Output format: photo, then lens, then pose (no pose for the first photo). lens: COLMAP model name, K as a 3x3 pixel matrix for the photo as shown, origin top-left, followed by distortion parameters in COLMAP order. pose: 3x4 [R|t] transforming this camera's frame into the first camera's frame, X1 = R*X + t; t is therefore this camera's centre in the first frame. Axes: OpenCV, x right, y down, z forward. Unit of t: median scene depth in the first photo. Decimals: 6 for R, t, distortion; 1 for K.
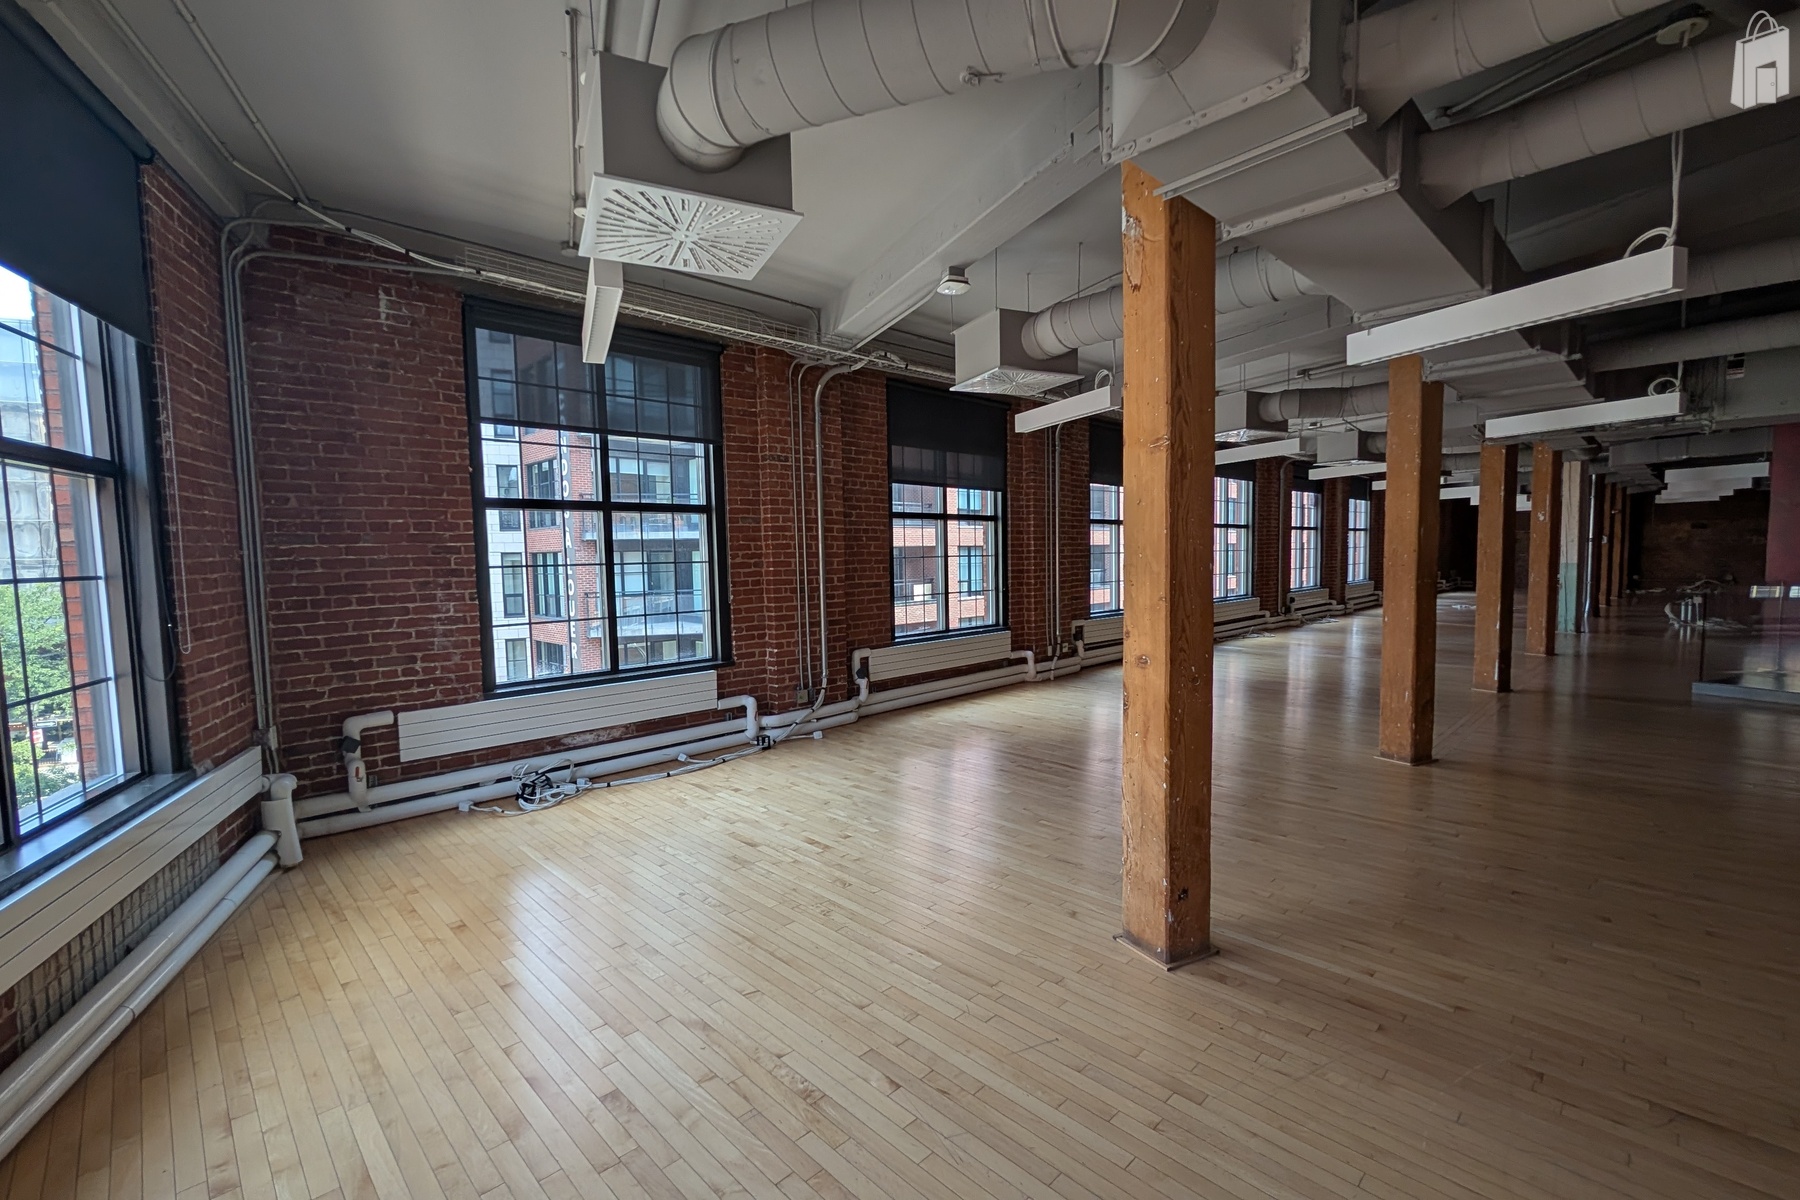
lens RADIAL K [[774.8, 0, 900.5], [0, 774.8, 608.3], [0, 0, 1]] dist [-0.001676, 0.001072]
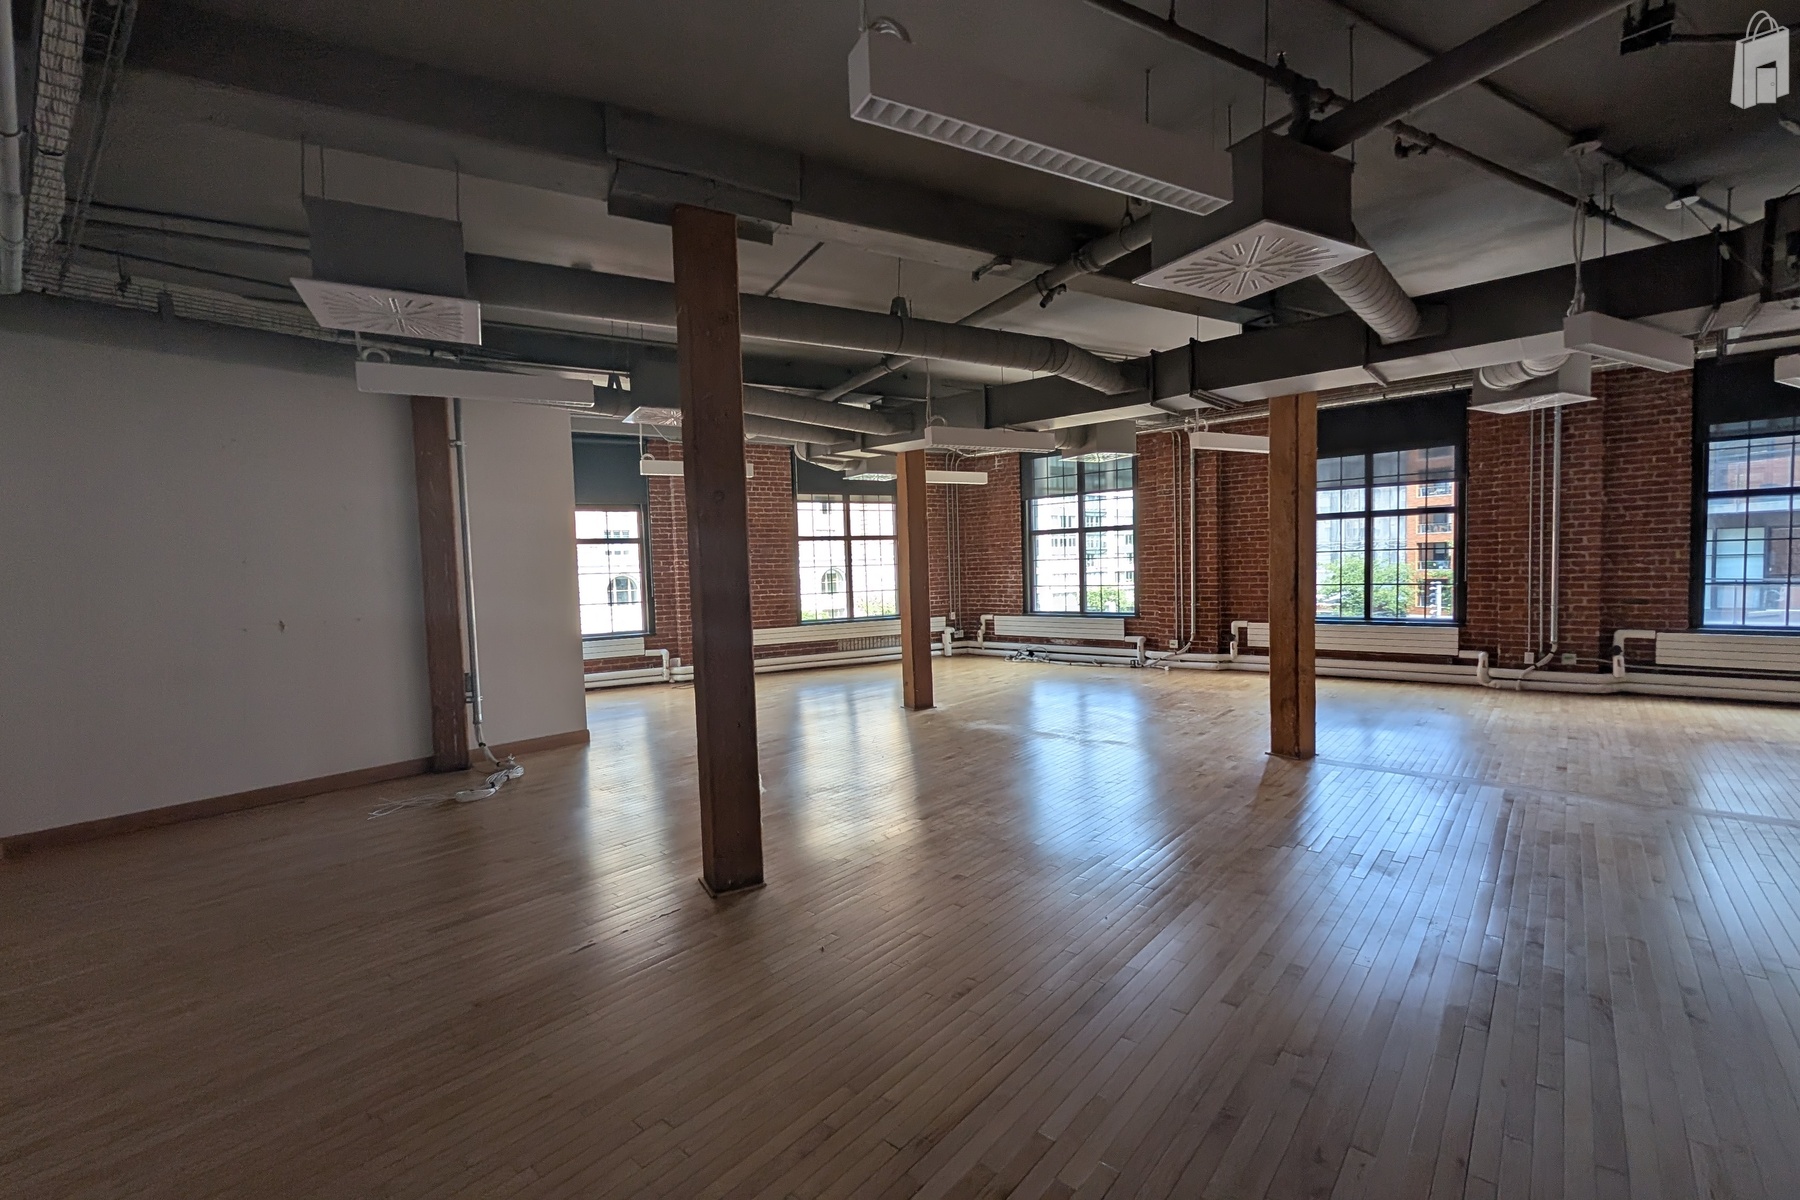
lens RADIAL K [[774.8, 0, 900.5], [0, 774.8, 608.3], [0, 0, 1]] dist [-0.001676, 0.001072]
pose [[0.082466, 0.072843, -0.993928, 1.260169], [-0.041502, 0.996711, 0.069604, -0.039898], [0.995729, 0.035510, 0.085218, 0.290760]]
